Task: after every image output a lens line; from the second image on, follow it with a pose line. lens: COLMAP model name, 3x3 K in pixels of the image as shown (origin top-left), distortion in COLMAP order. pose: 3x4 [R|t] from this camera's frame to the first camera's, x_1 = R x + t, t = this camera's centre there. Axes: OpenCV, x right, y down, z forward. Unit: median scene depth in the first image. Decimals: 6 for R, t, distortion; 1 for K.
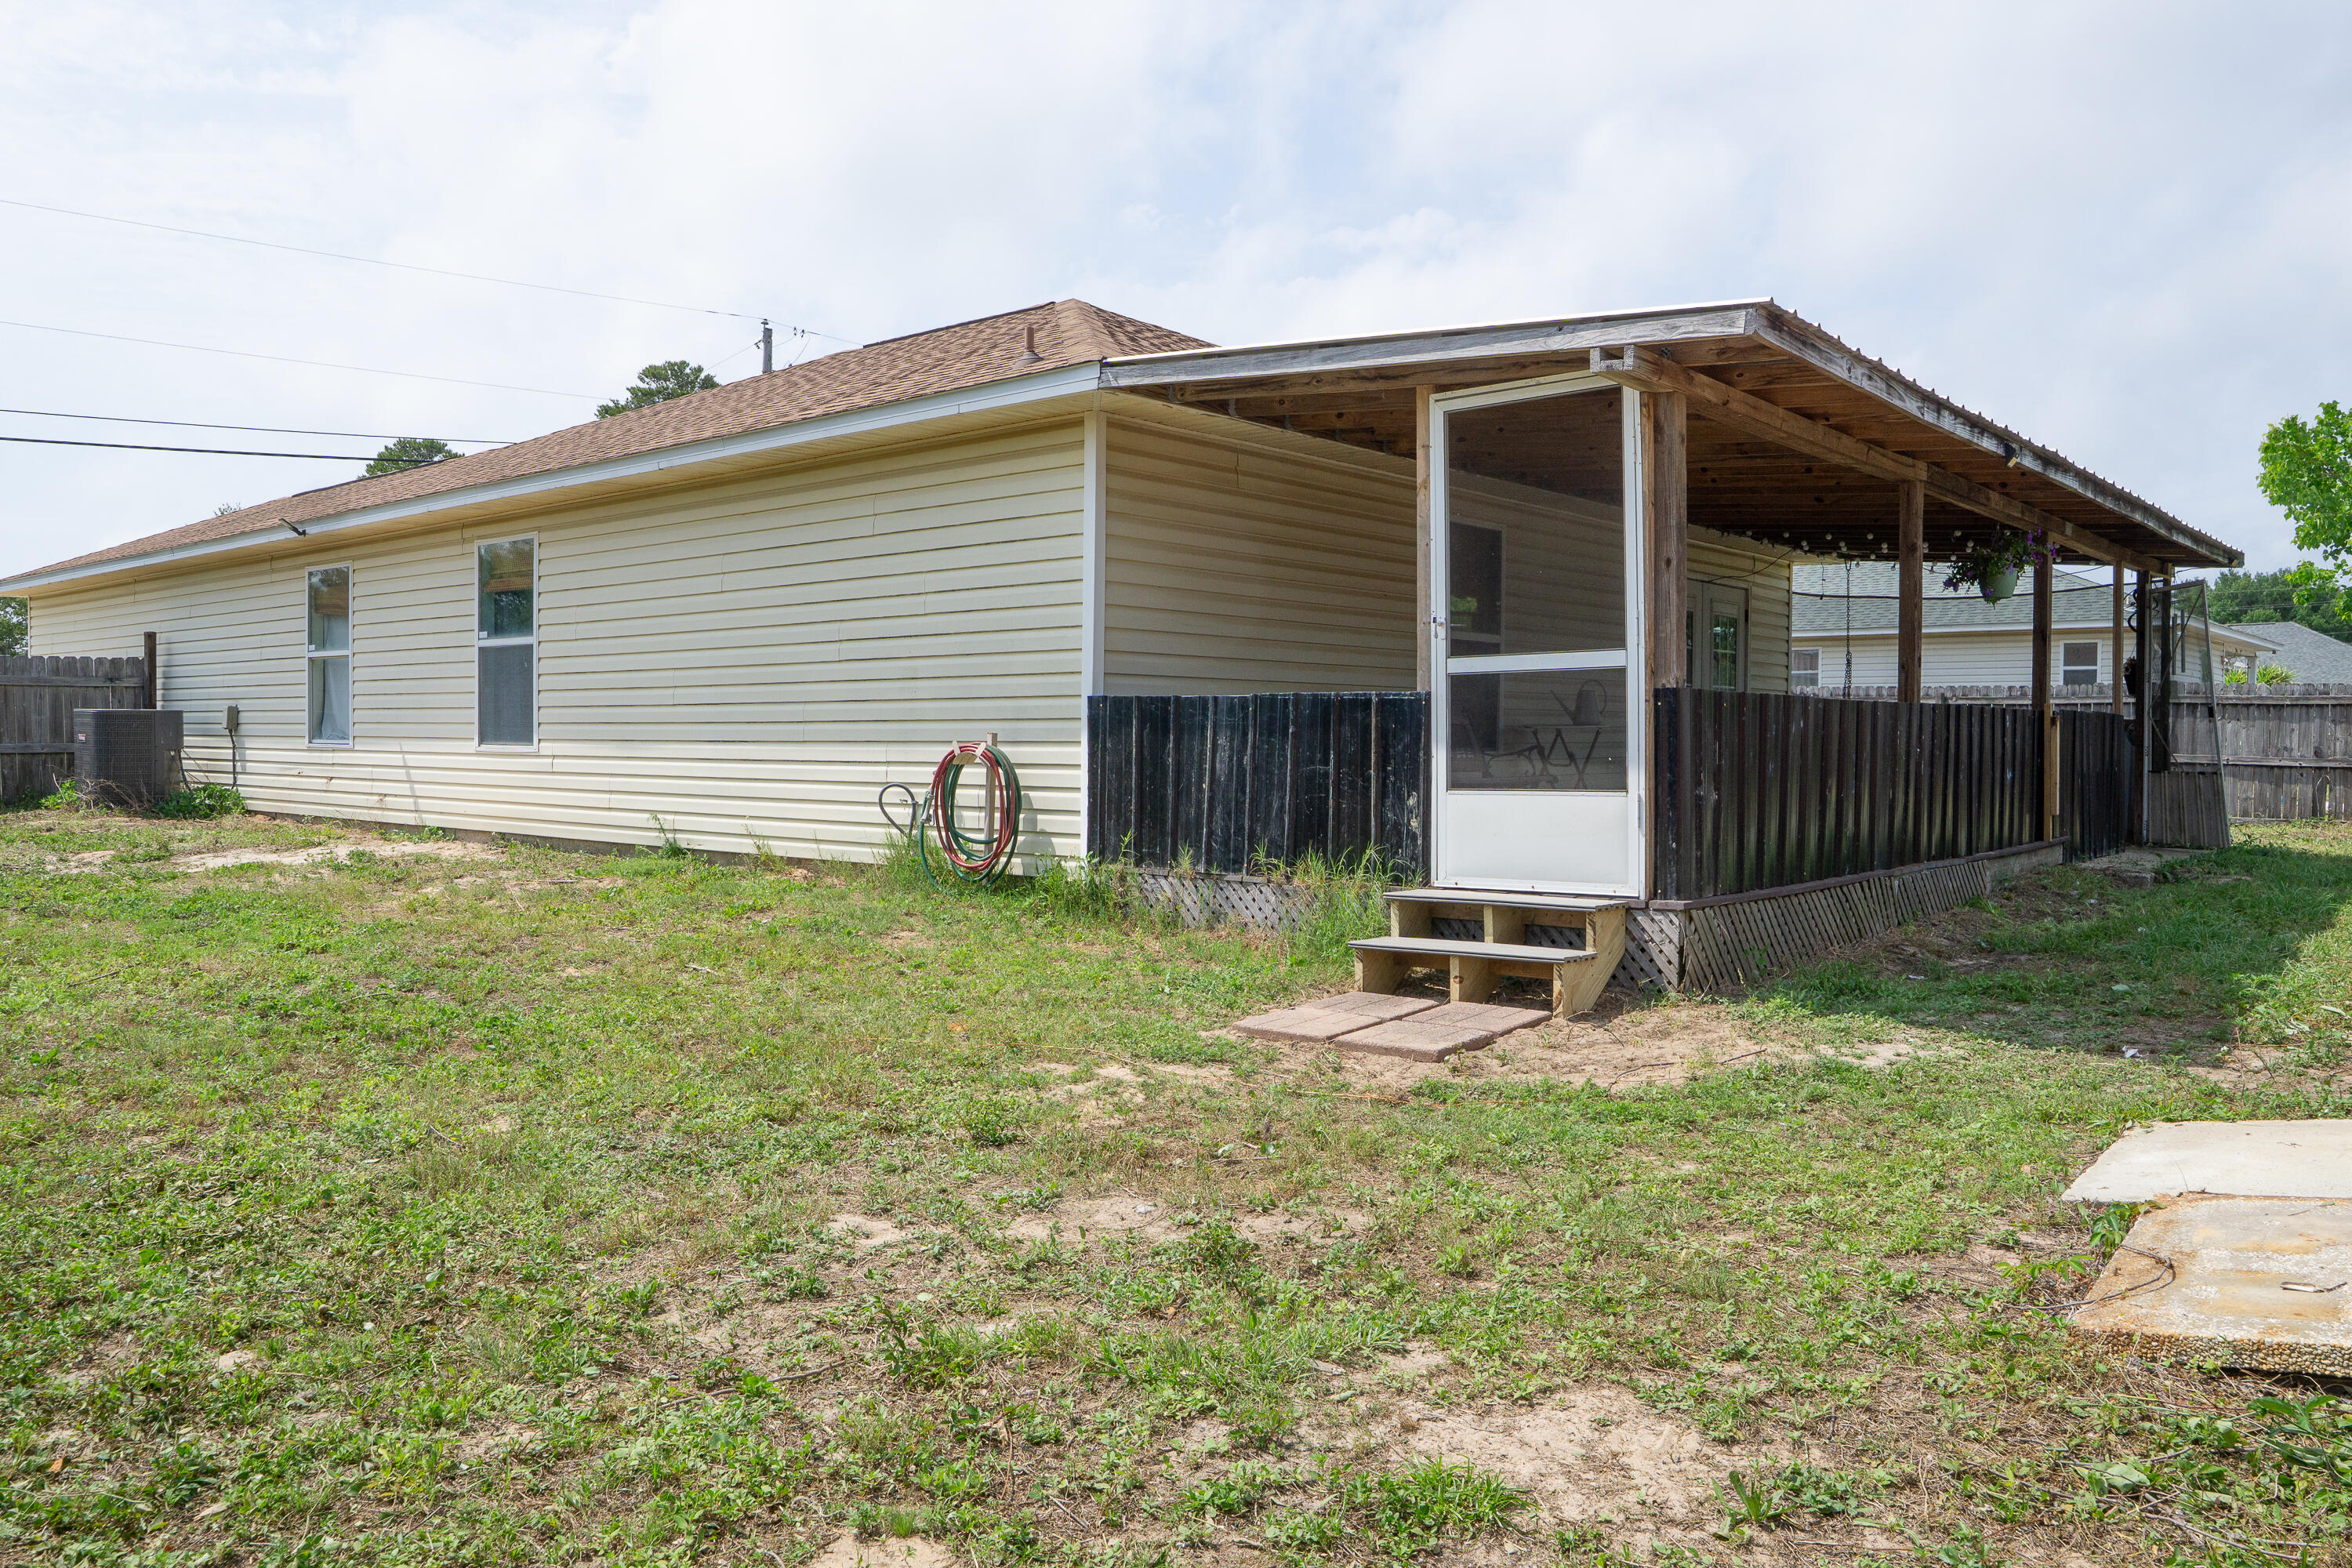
lens RADIAL K [[1668.3, 0, 1175.3], [0, 1668.3, 781.7], [0, 0, 1]] dist [-0.000725, -0.000275]
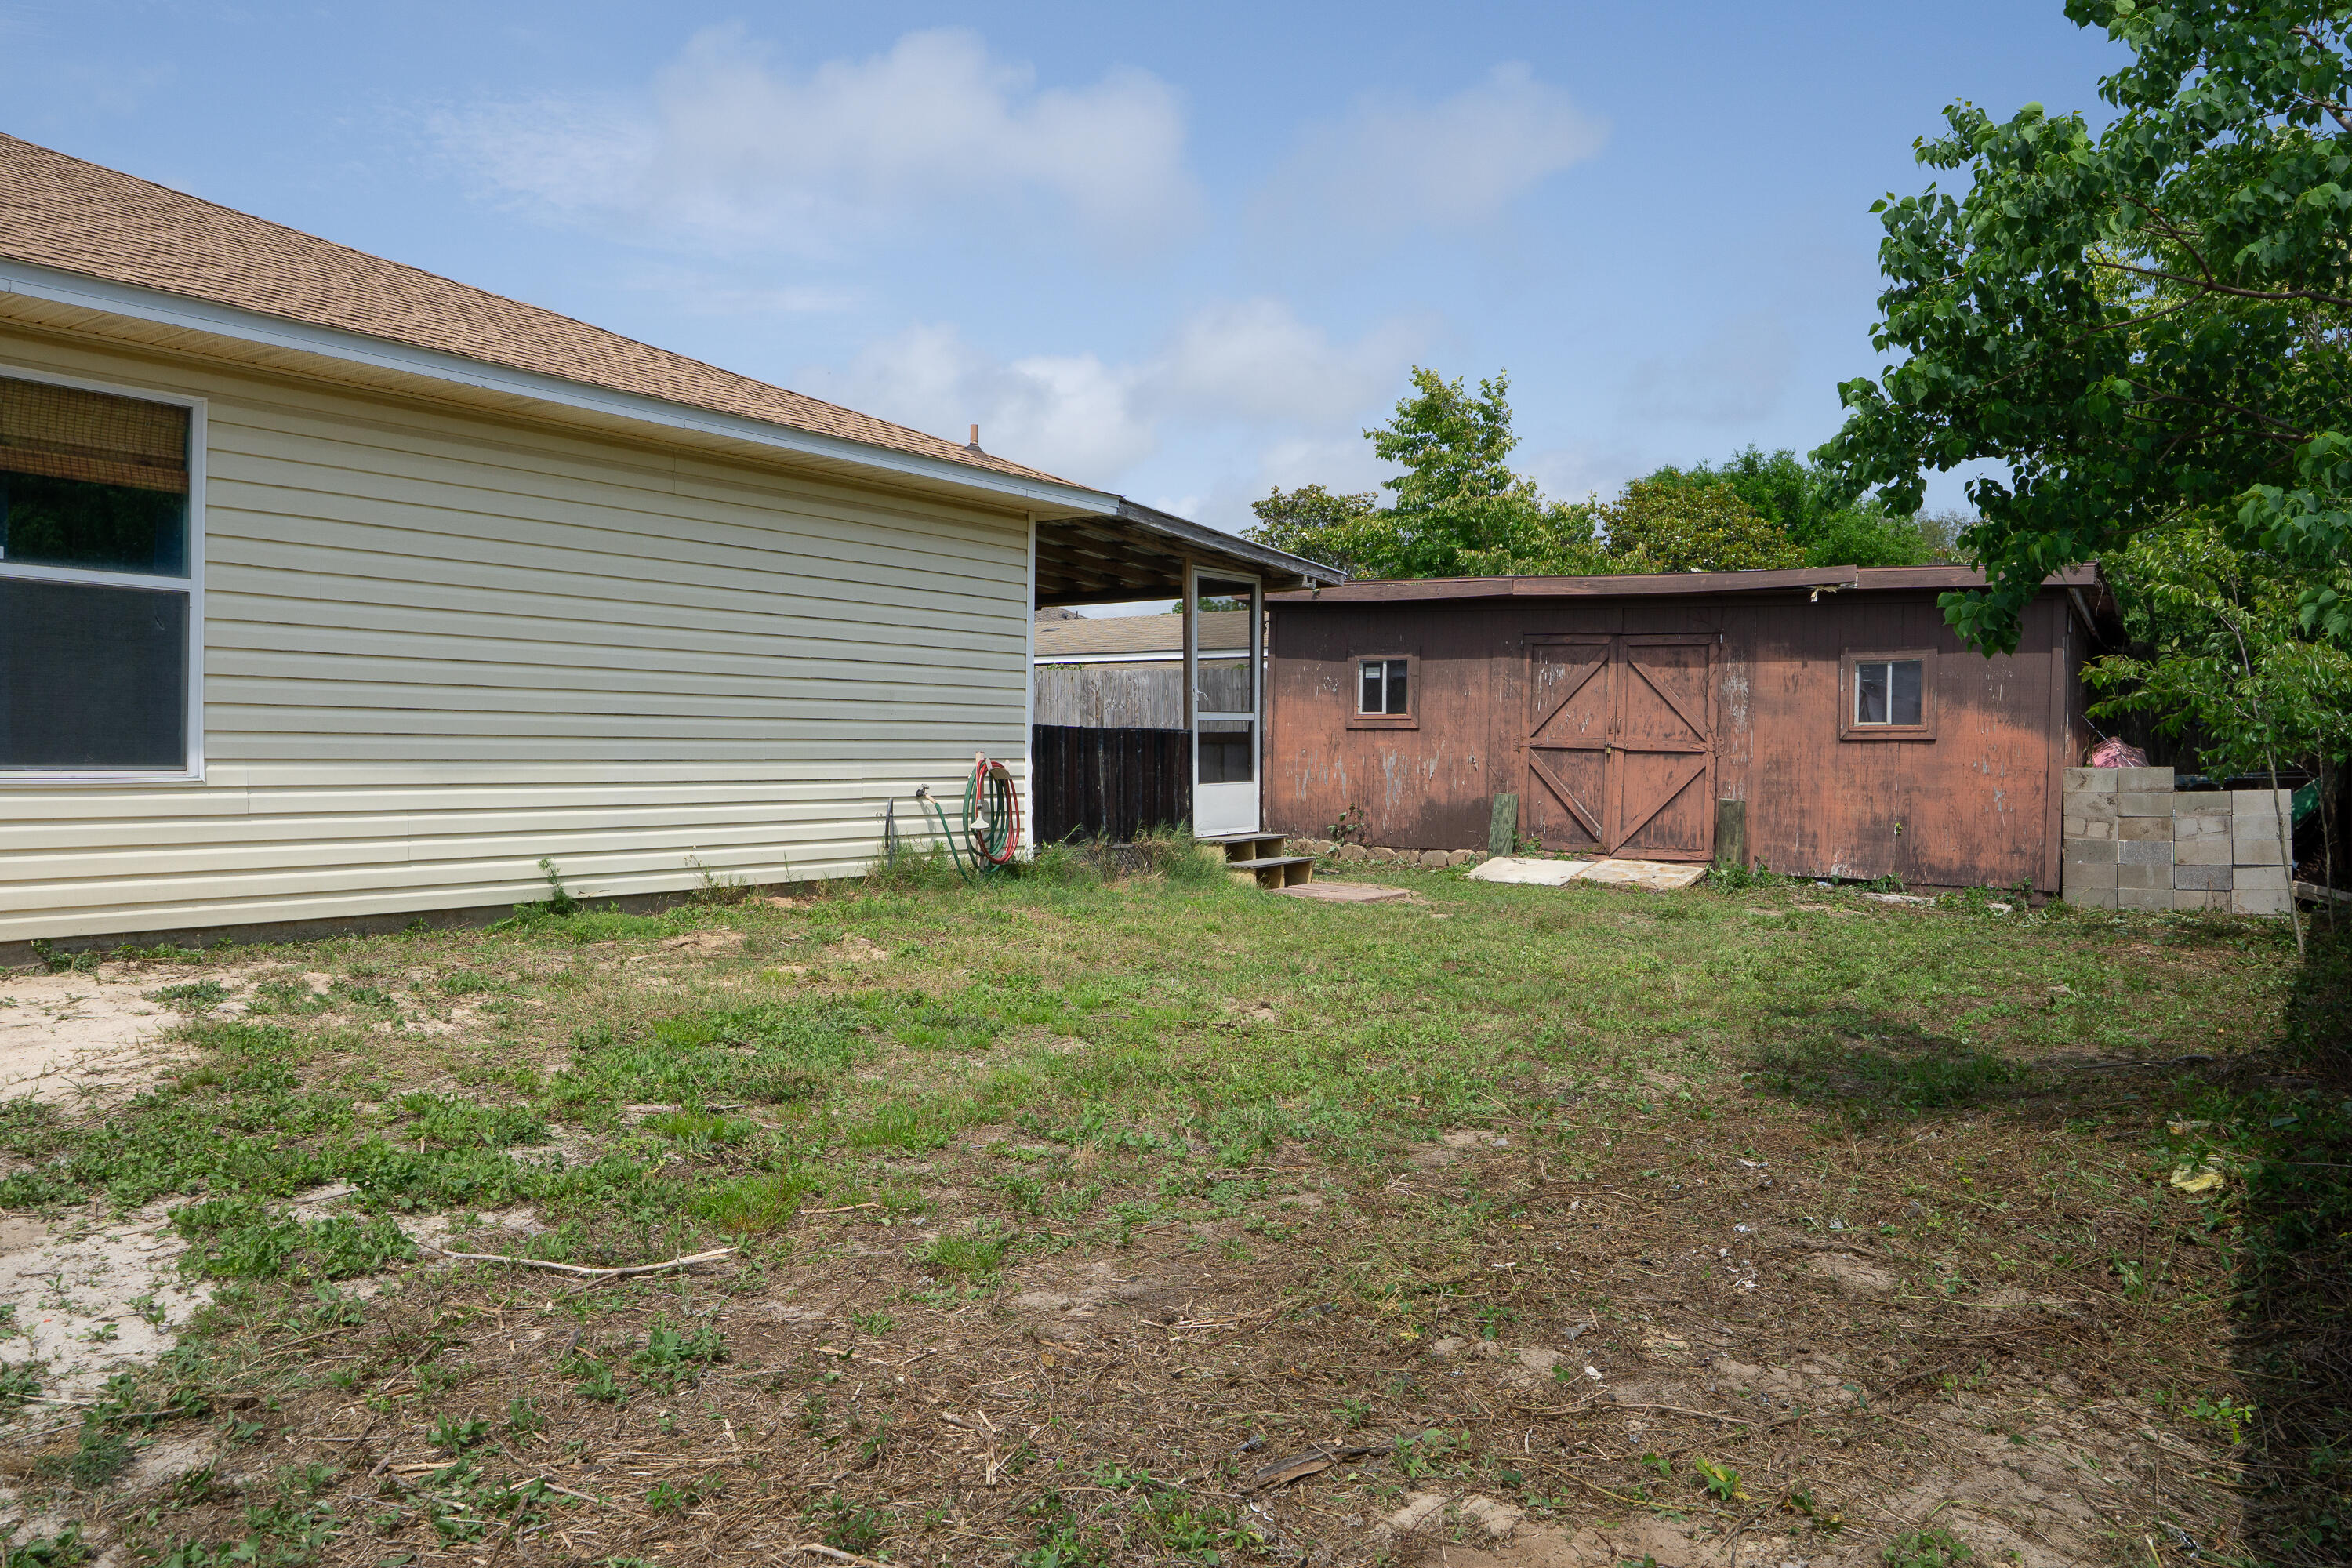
lens RADIAL K [[1668.3, 0, 1175.9], [0, 1668.3, 778.6], [0, 0, 1]] dist [-0.000725, -0.000275]
pose [[-0.114381, -0.019289, 0.993250, -1.233484], [0.019320, 0.999579, 0.021637, -0.030600], [-0.993249, 0.021665, -0.113960, 0.917340]]
